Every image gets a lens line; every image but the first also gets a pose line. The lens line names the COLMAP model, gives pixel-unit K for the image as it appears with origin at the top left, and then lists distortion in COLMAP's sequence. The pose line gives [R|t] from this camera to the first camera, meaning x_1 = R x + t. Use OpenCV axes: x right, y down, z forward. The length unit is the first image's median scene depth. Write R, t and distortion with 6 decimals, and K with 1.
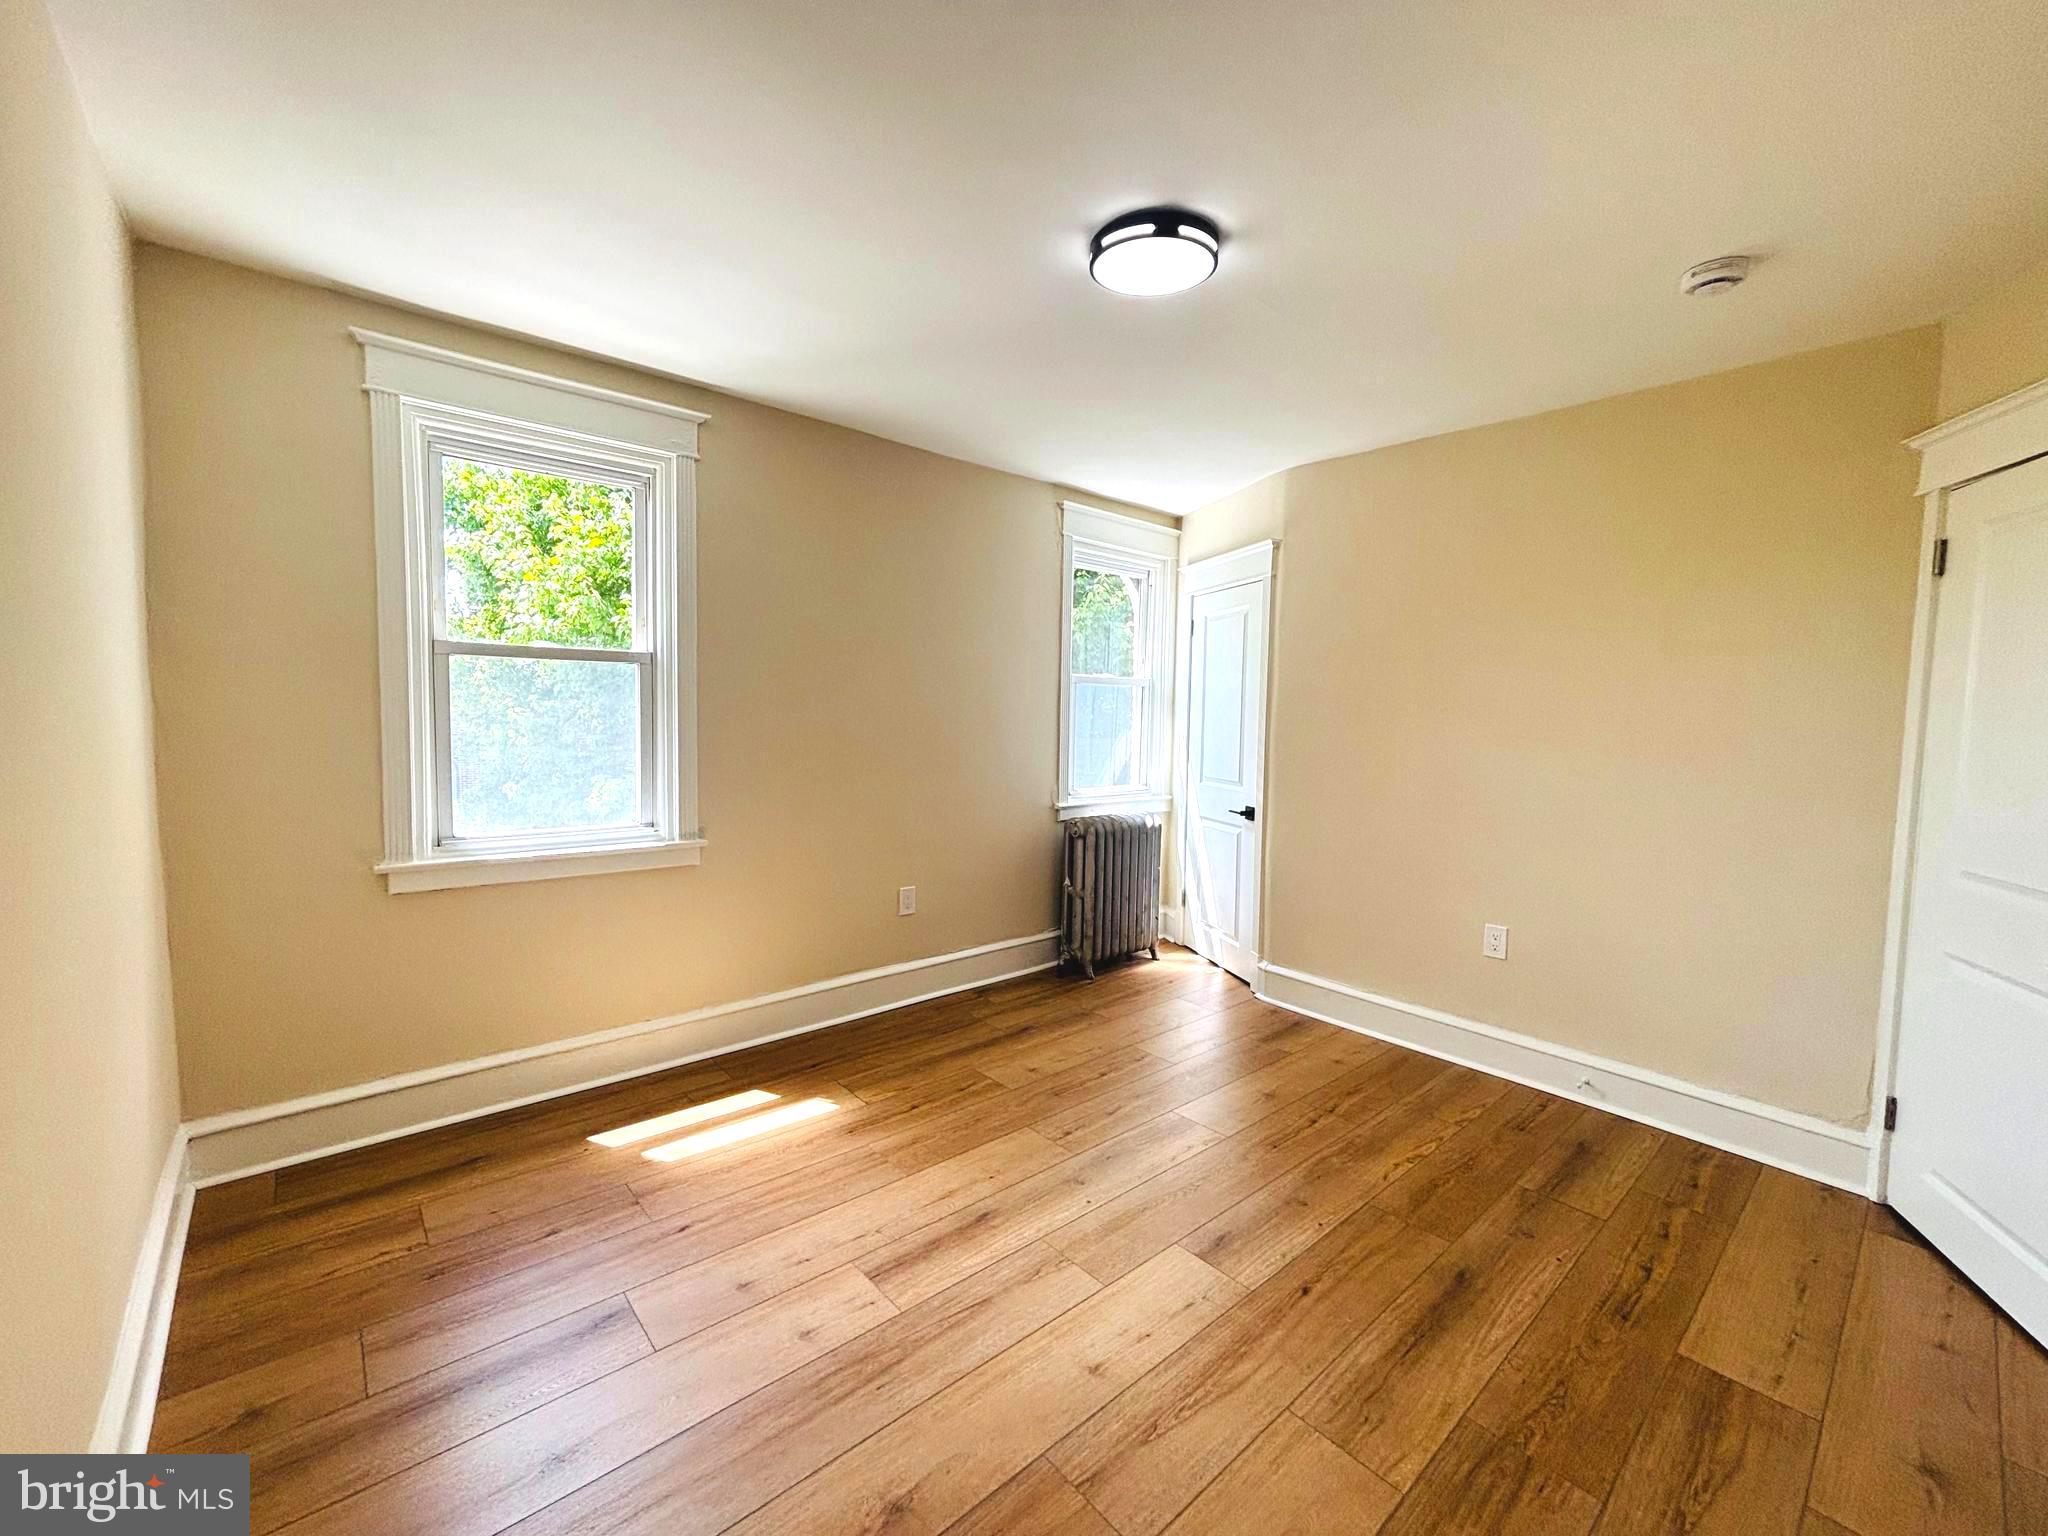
lens RADIAL K [[833.5, 0, 1023.7], [0, 833.5, 763.0], [0, 0, 1]] dist [0.010465, 0.000423]
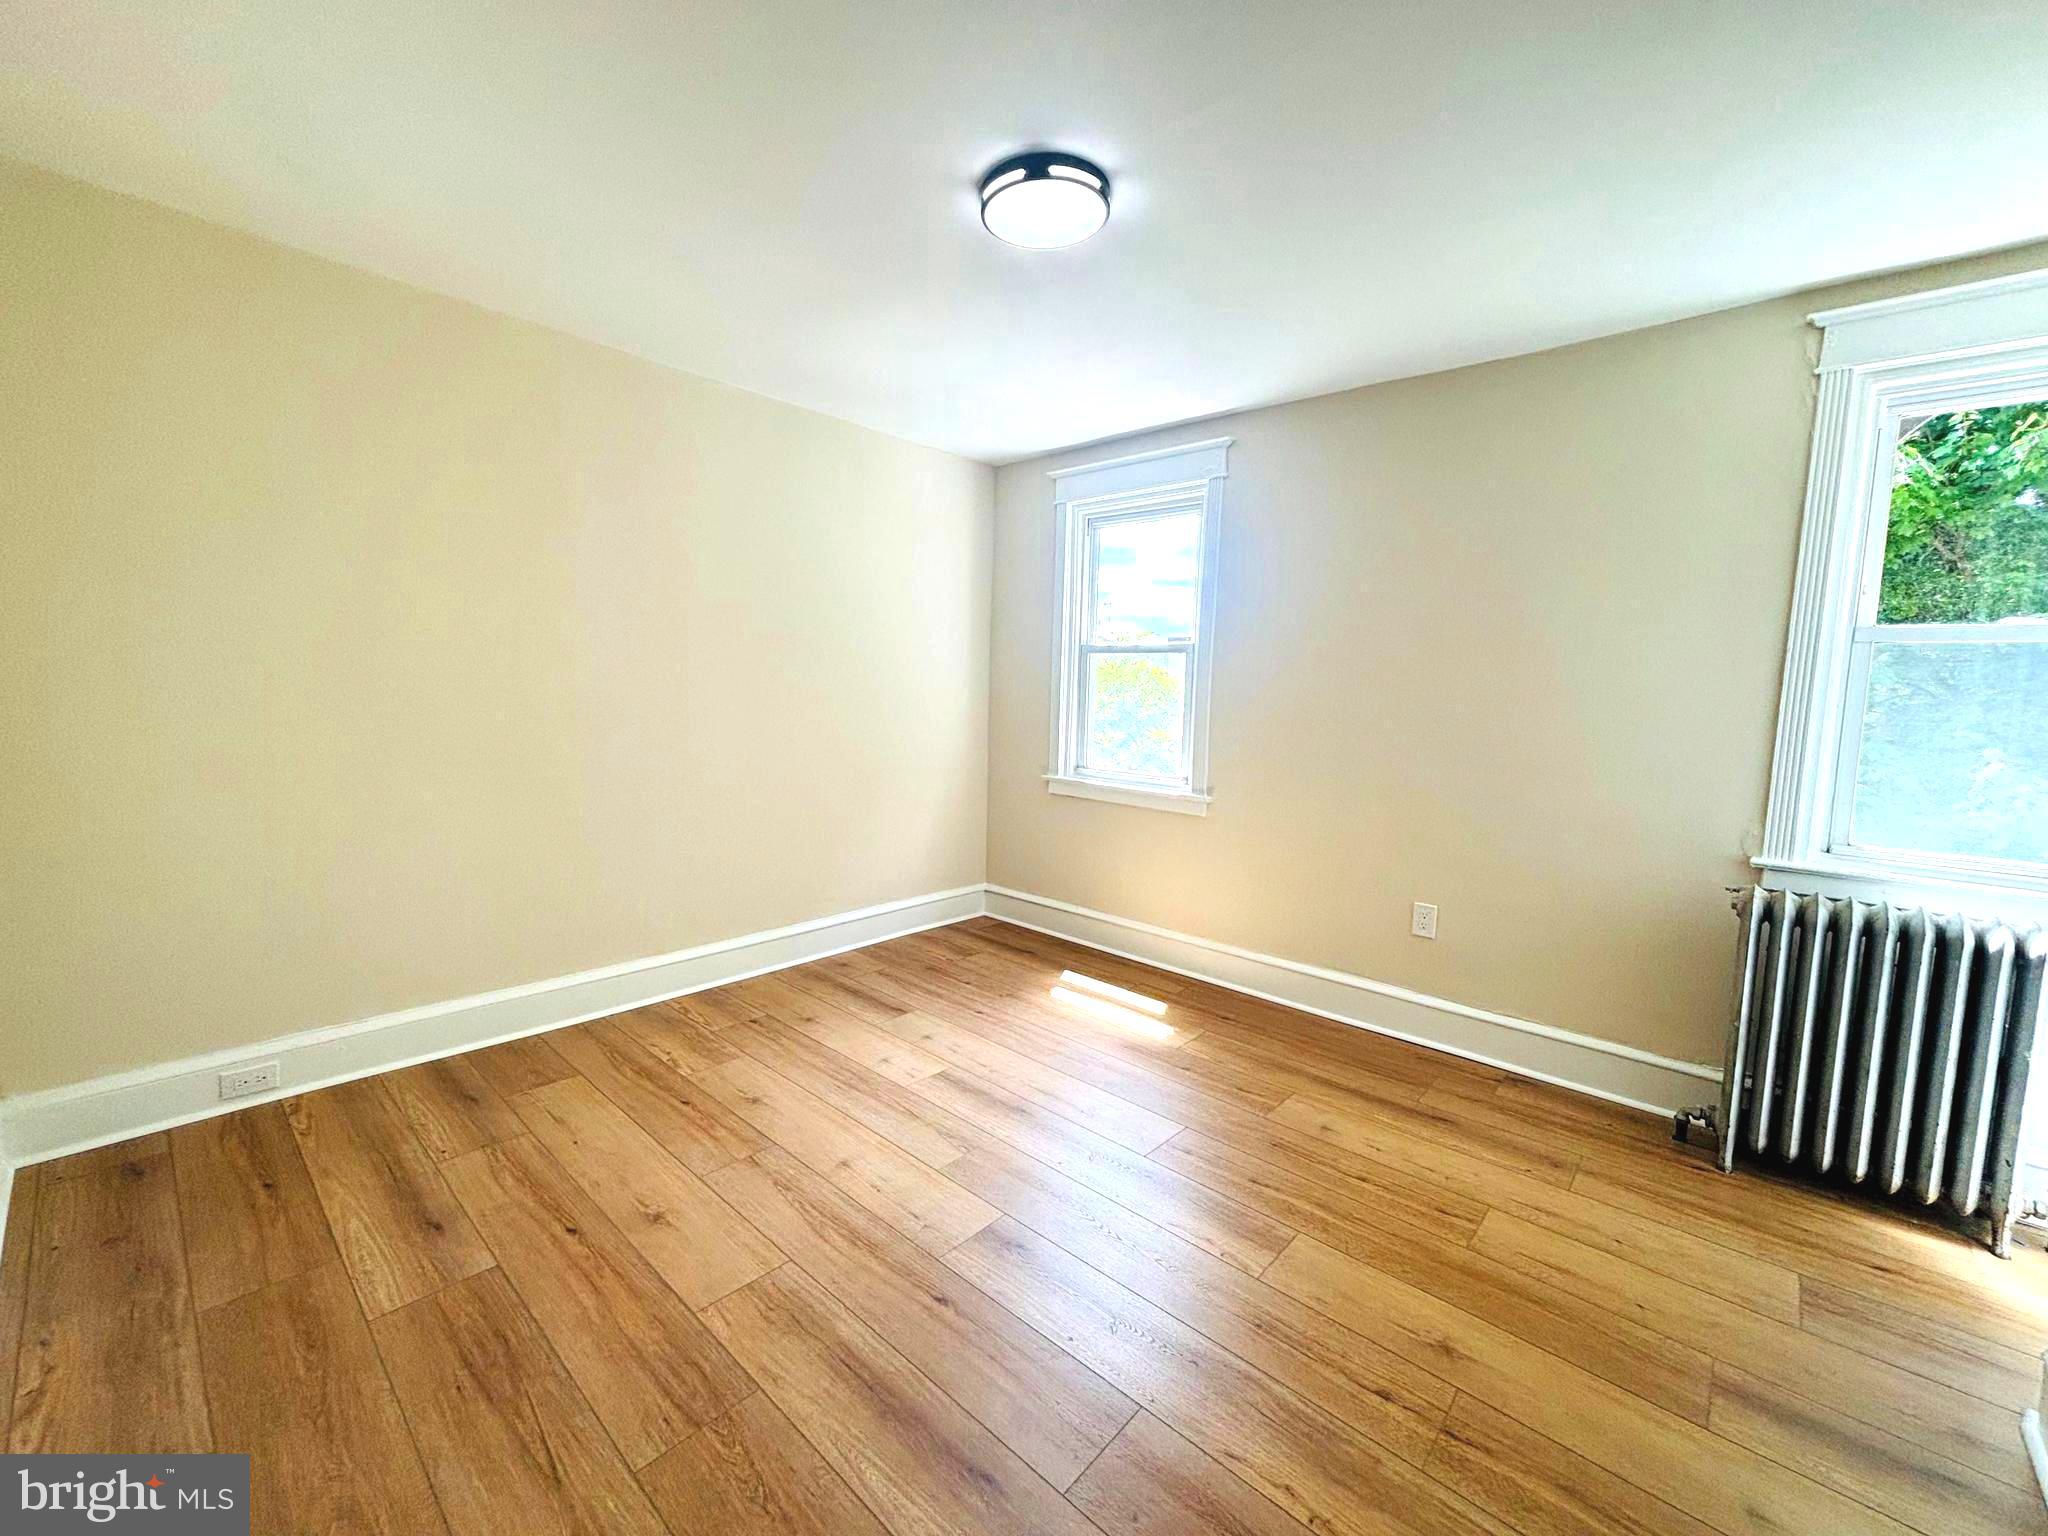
lens RADIAL K [[833.5, 0, 1023.7], [0, 833.5, 763.0], [0, 0, 1]] dist [0.010465, 0.000423]
pose [[0.108610, 0.075354, -0.991224, 0.943934], [-0.089112, 0.993847, 0.065790, -0.013818], [0.990082, 0.081184, 0.114657, 0.736053]]
